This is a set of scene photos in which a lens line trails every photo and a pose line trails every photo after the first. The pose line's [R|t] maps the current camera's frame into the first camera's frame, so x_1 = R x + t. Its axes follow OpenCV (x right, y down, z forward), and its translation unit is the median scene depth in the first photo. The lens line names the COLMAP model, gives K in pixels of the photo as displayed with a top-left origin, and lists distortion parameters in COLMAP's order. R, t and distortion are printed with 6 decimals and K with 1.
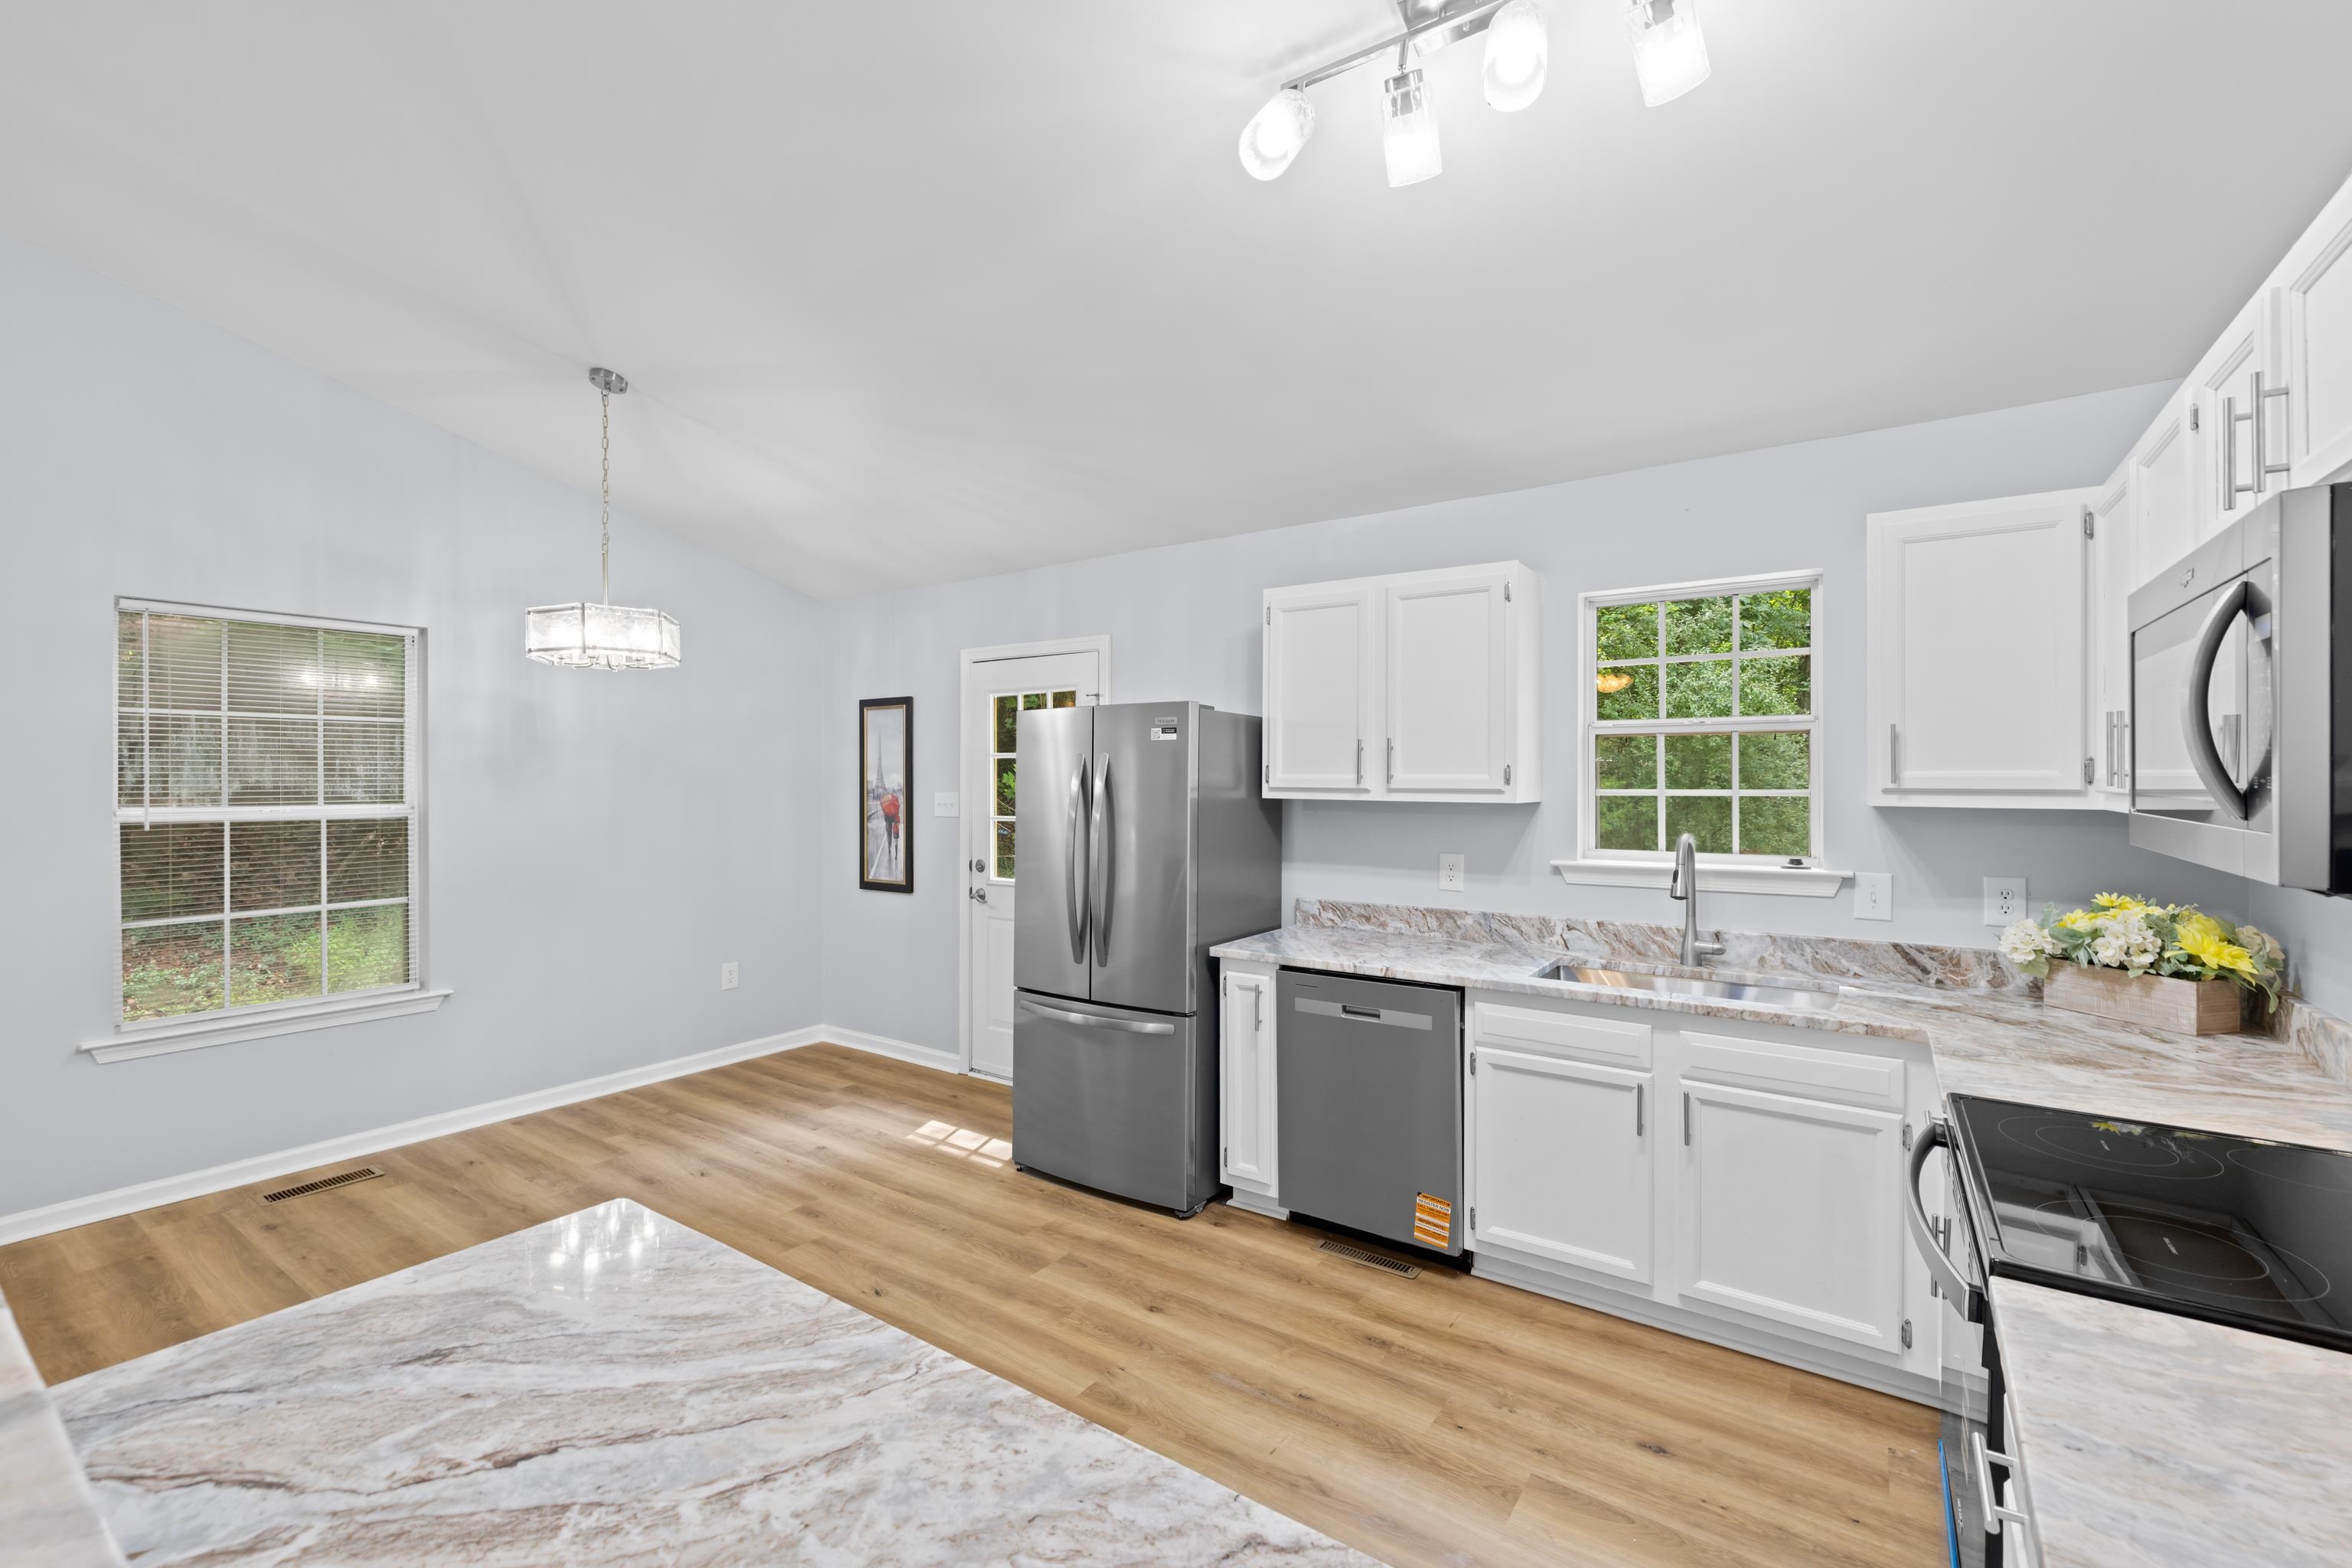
lens RADIAL K [[1001.5, 0, 1174.4], [0, 1001.5, 779.3], [0, 0, 1]] dist [0.000450, 0.000157]
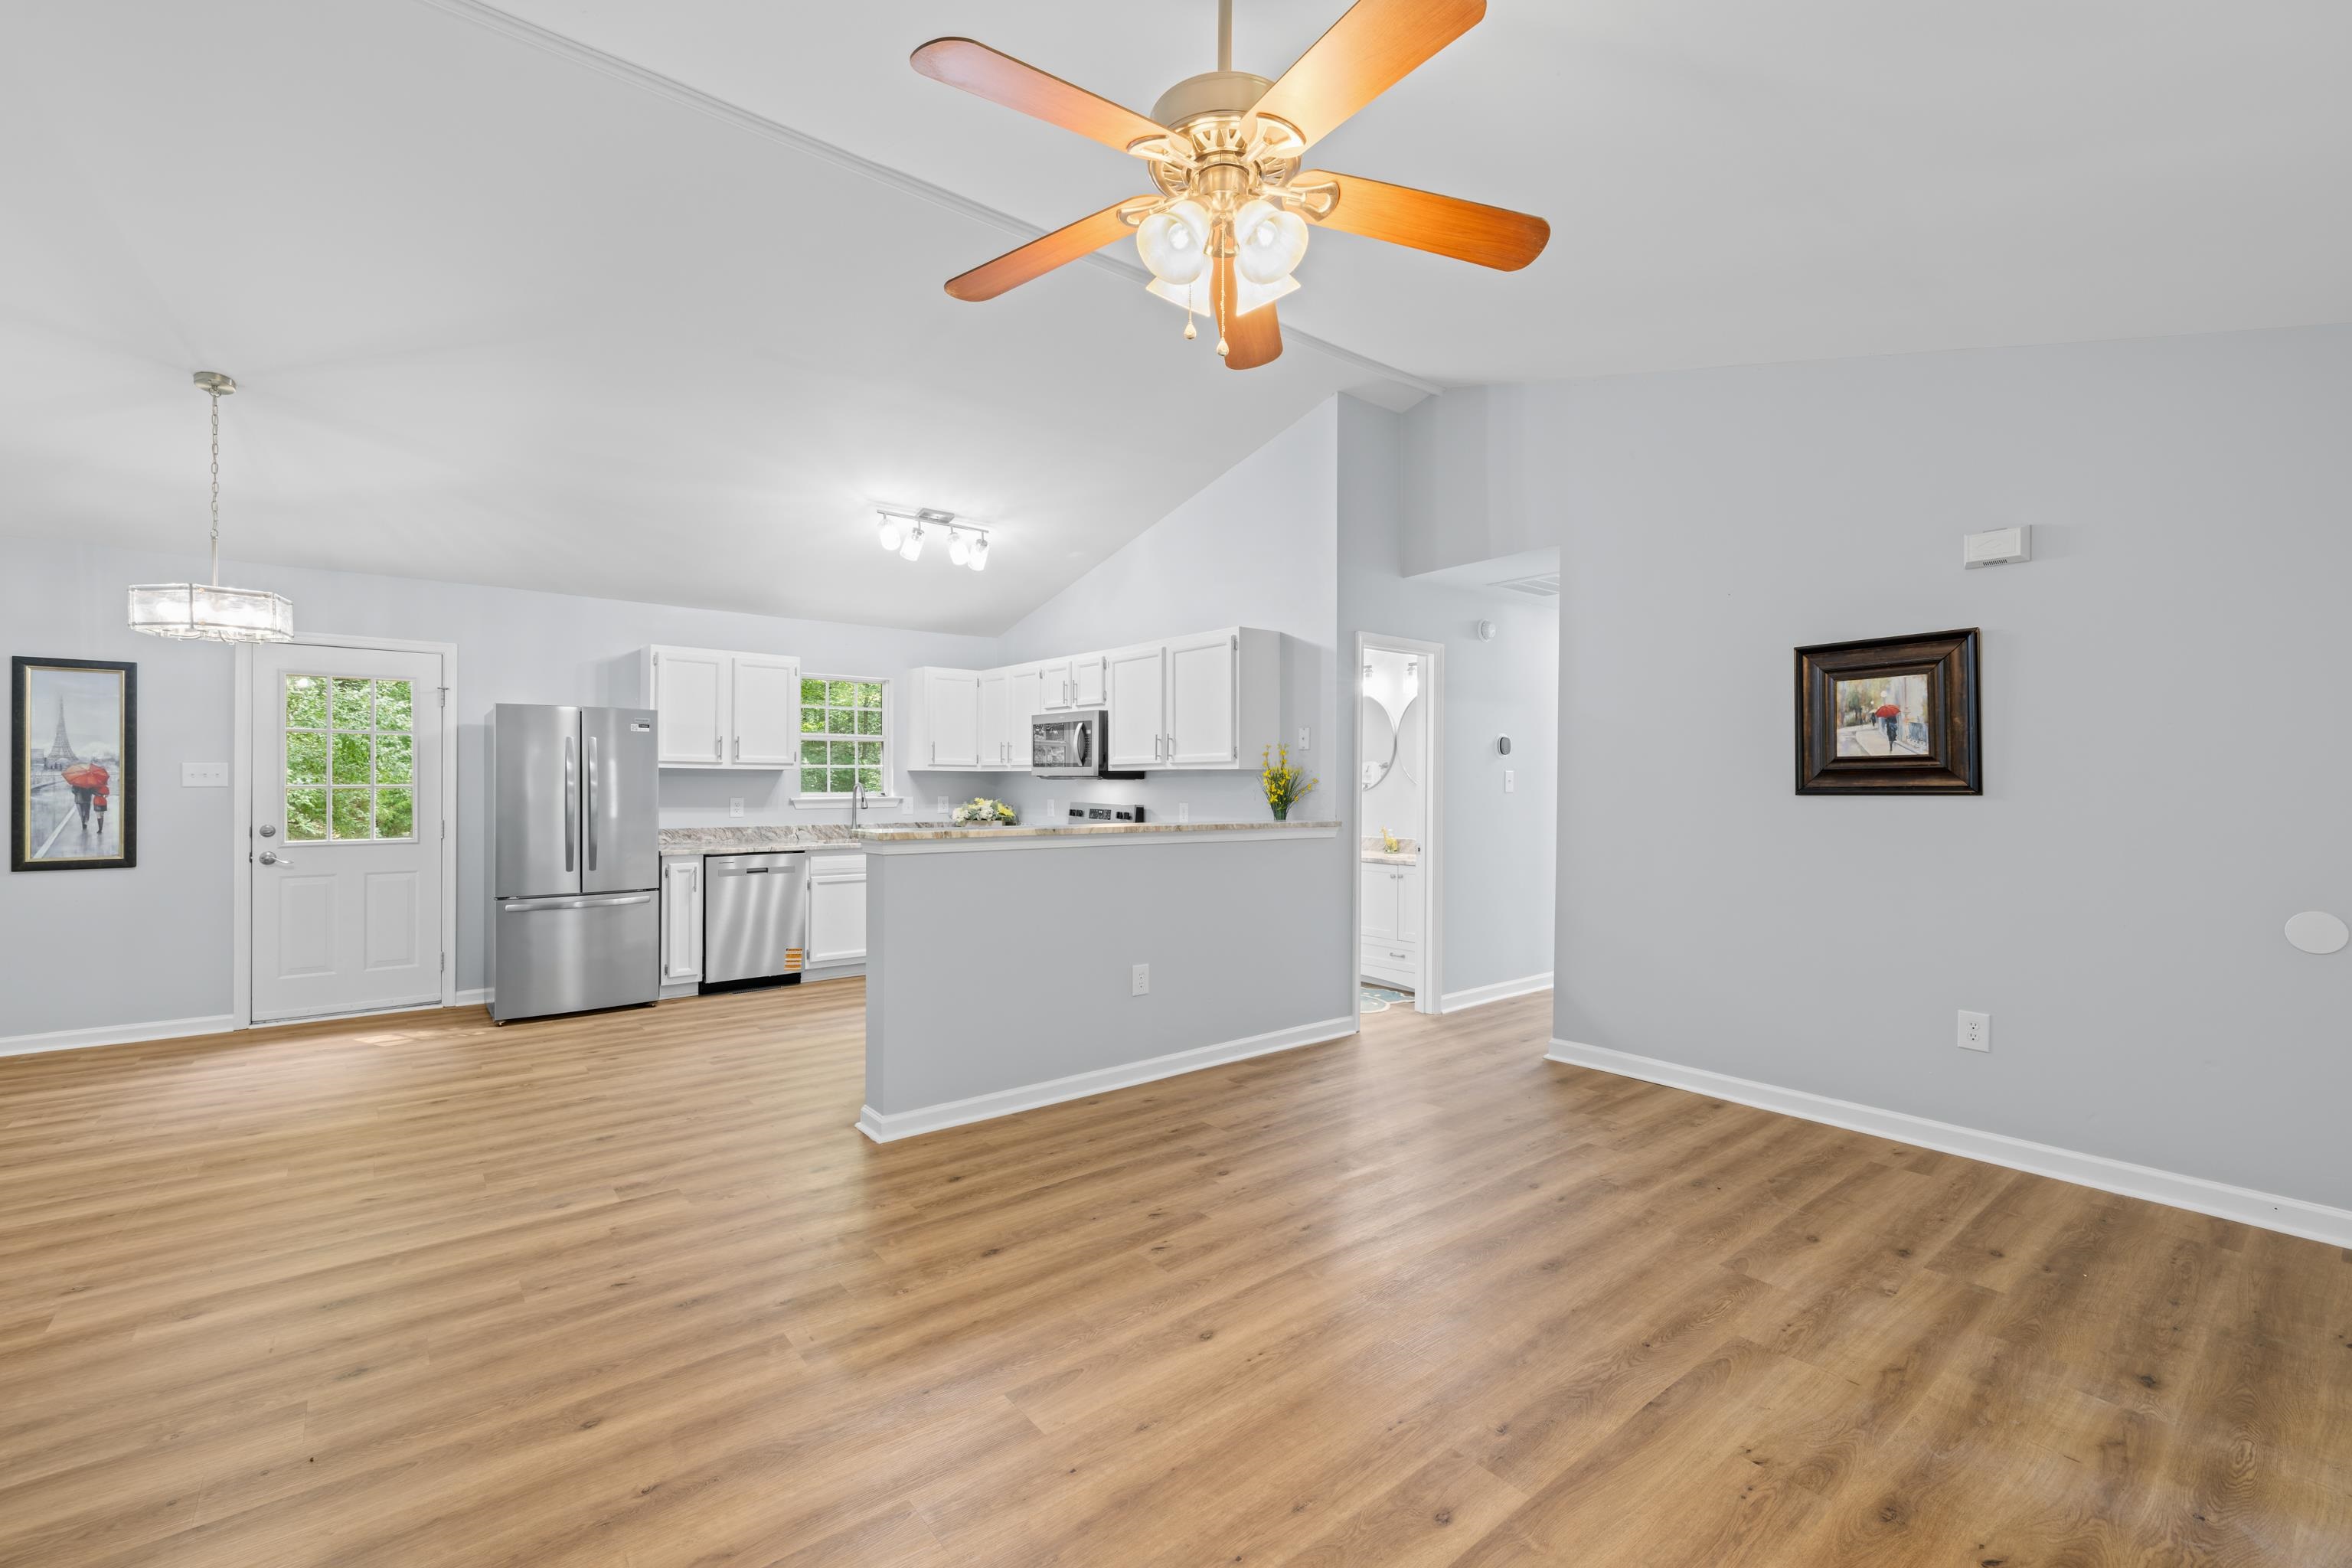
lens RADIAL K [[1001.5, 0, 1174.4], [0, 1001.5, 779.3], [0, 0, 1]] dist [0.000450, 0.000157]
pose [[0.279045, 0.003389, 0.960272, -1.409389], [-0.003621, 0.999990, -0.002477, 0.043729], [-0.960271, -0.002786, 0.279054, -0.353966]]
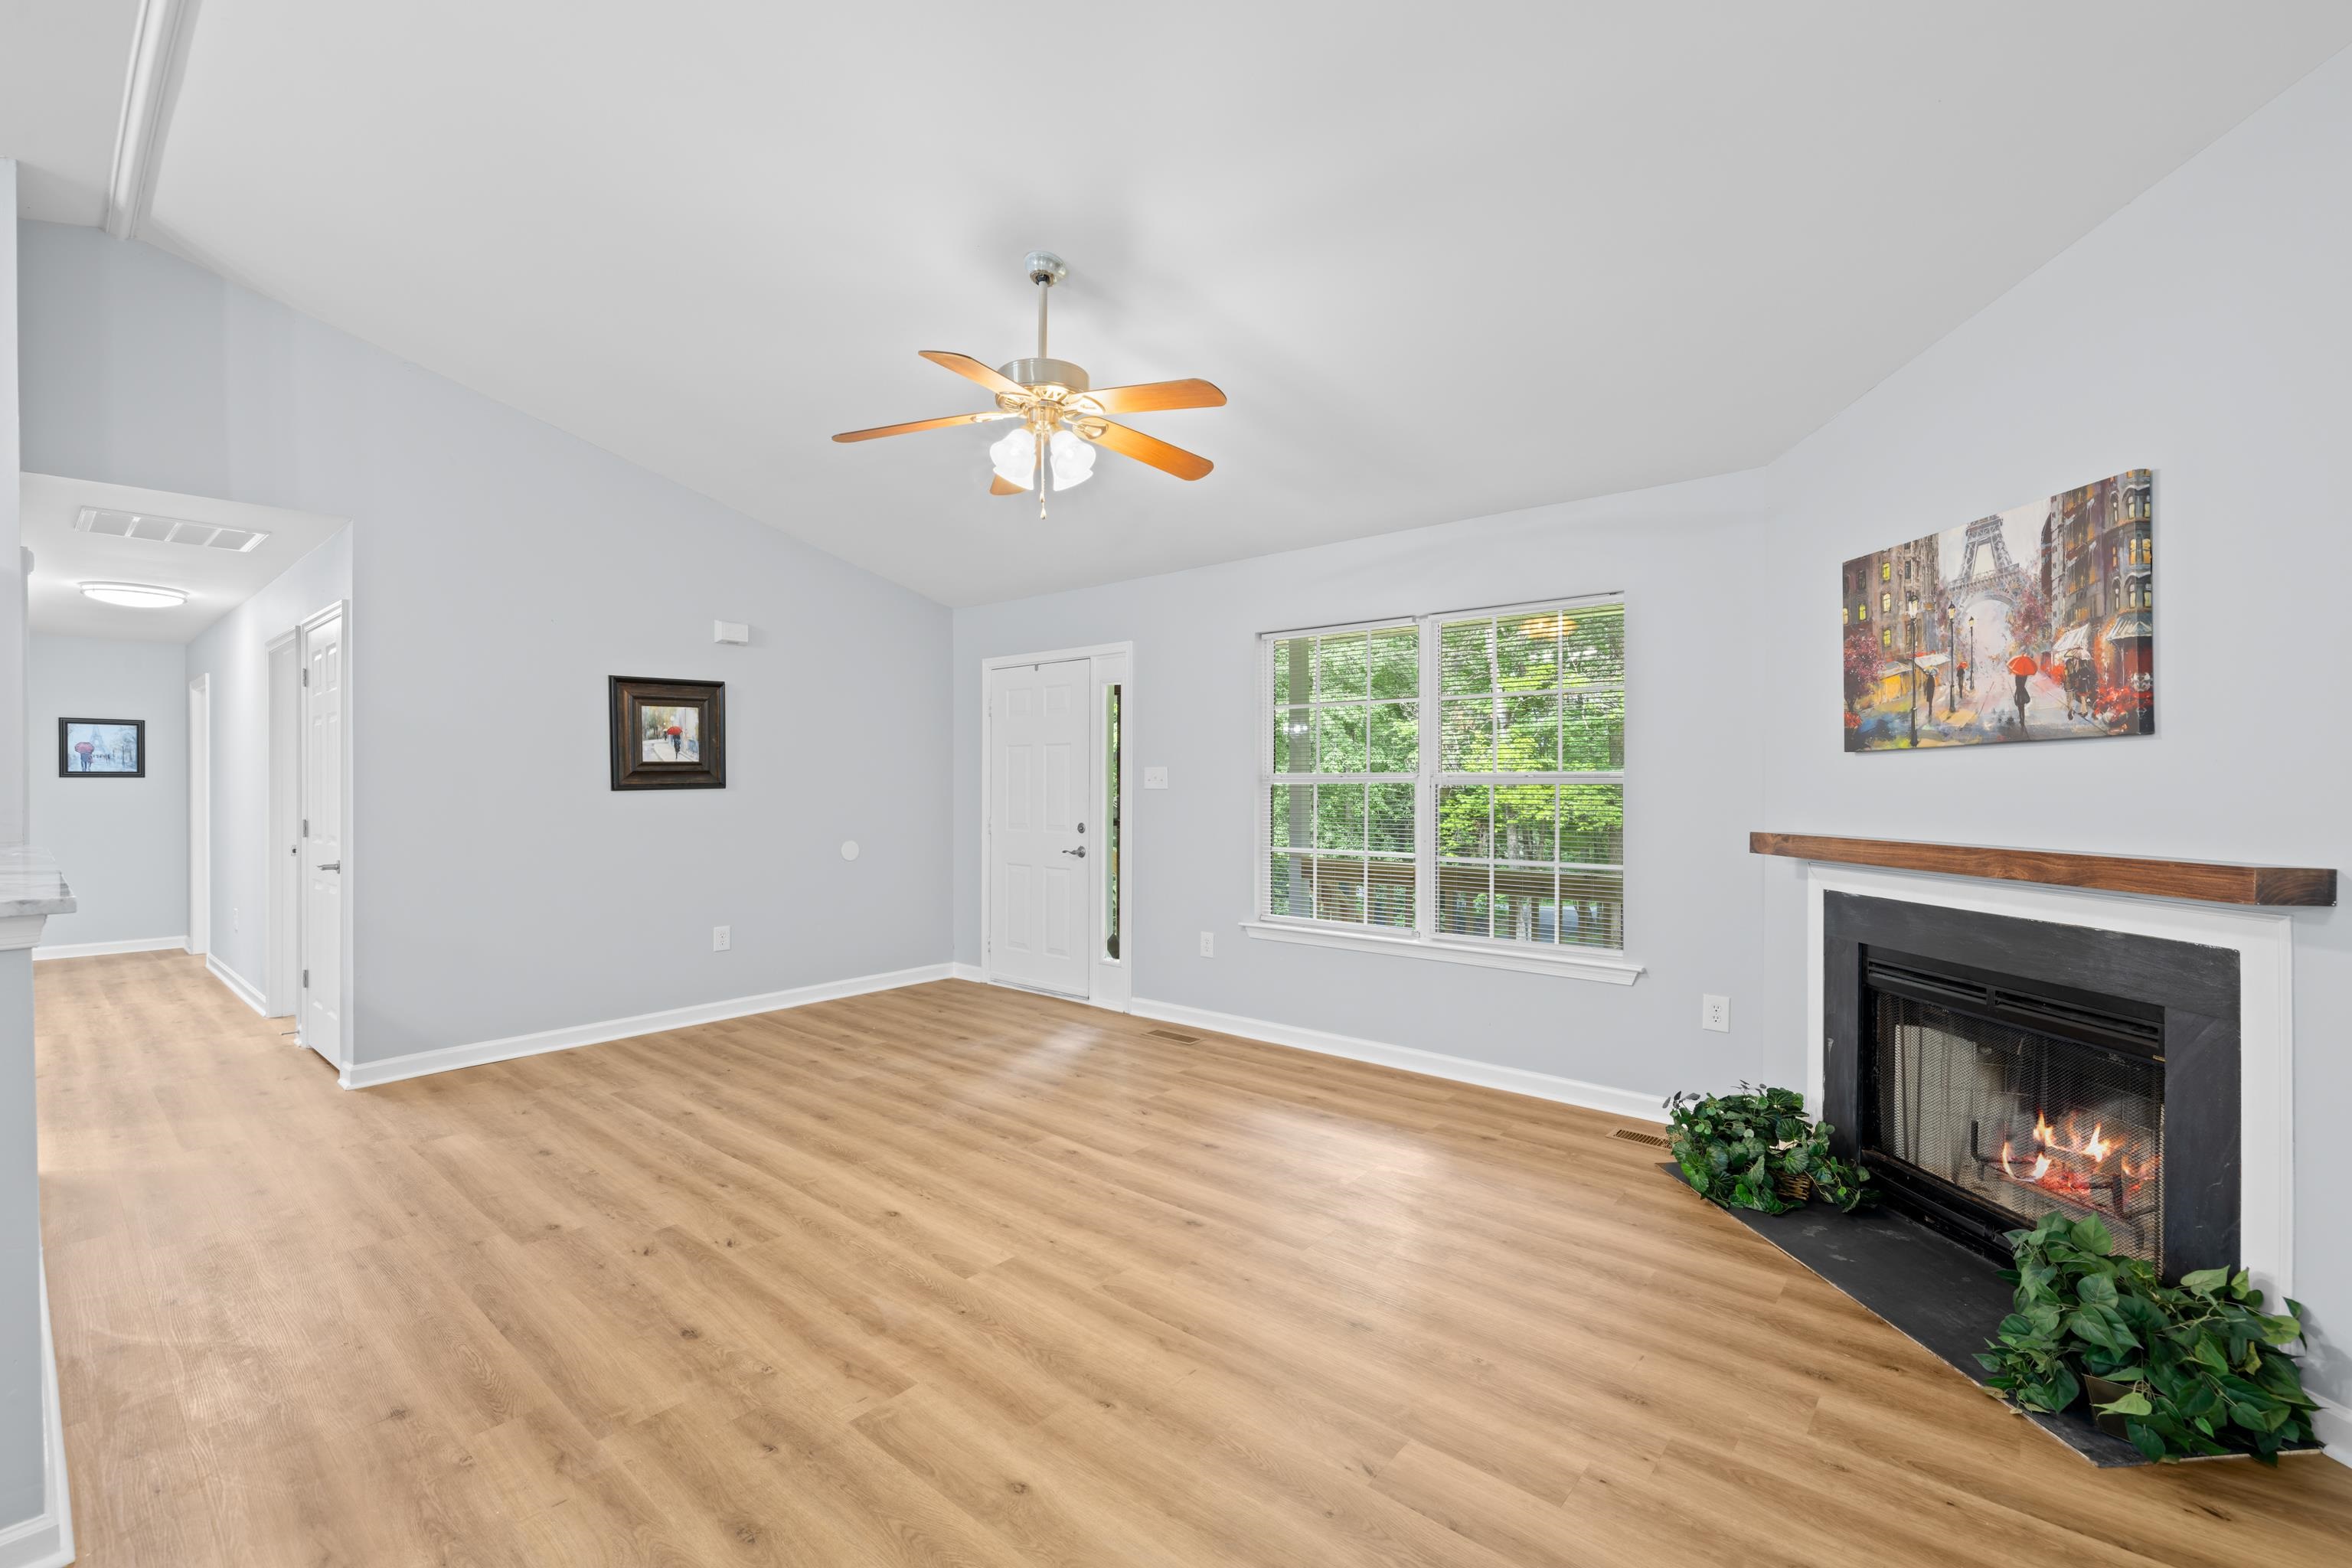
lens RADIAL K [[997.7, 0, 1174.4], [0, 997.7, 790.3], [0, 0, 1]] dist [-0.000144, 0.000085]
pose [[-0.995415, 0.001552, 0.095637, -1.057655], [0.002558, 0.999943, 0.010396, 0.042603], [-0.095616, 0.010593, -0.995362, 0.708726]]
